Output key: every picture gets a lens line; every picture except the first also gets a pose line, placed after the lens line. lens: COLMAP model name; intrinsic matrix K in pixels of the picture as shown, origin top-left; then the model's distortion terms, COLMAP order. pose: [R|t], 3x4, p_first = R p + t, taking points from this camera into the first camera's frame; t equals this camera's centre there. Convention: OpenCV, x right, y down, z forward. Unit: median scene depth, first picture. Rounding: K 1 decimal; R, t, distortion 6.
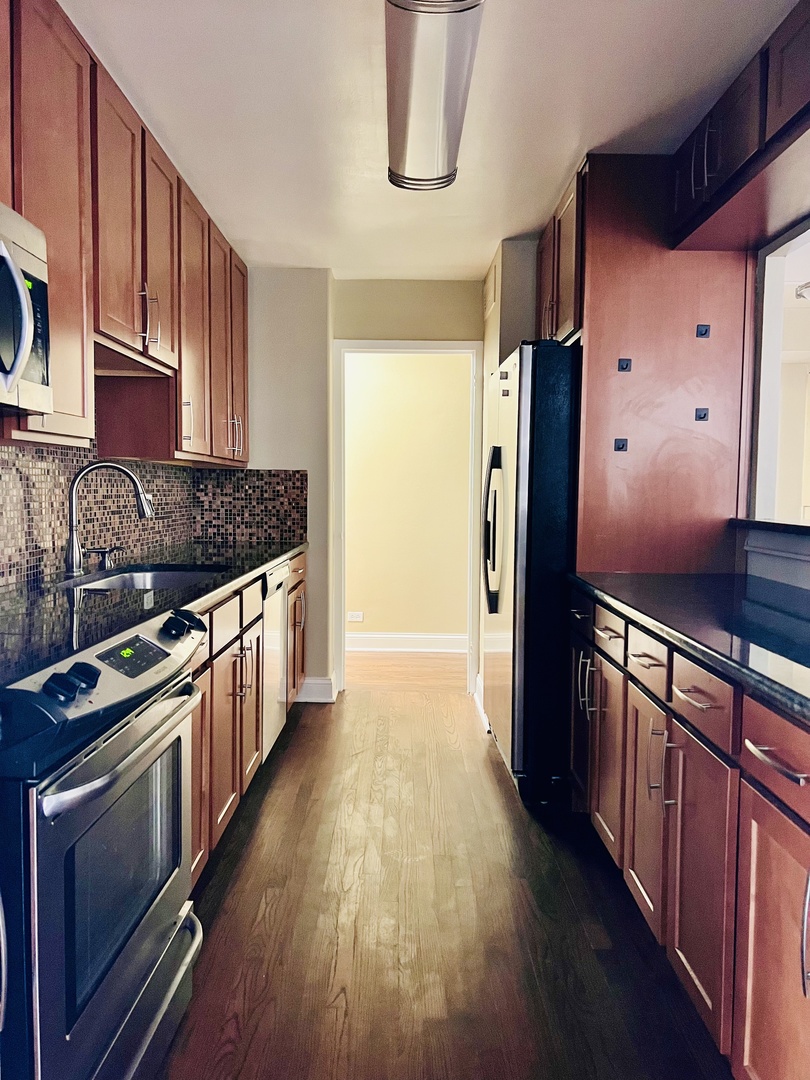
lens RADIAL K [[812.4, 0, 390.4], [0, 812.4, 537.9], [0, 0, 1]] dist [0.060460, -0.063124]
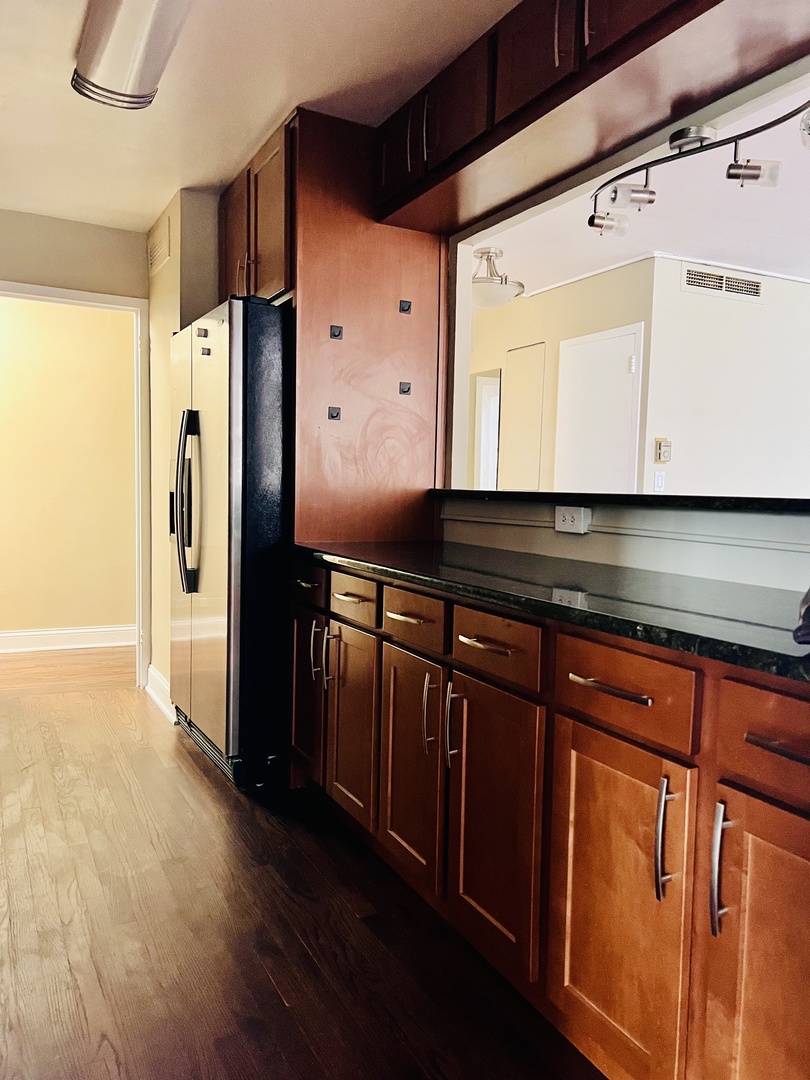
lens RADIAL K [[812.4, 0, 405.2], [0, 812.4, 542.6], [0, 0, 1]] dist [0.060460, -0.063124]
pose [[0.884257, -0.020999, 0.466528, -0.105598], [0.013608, 0.999723, 0.019207, 0.025550], [-0.466802, -0.010635, 0.884298, 0.082791]]
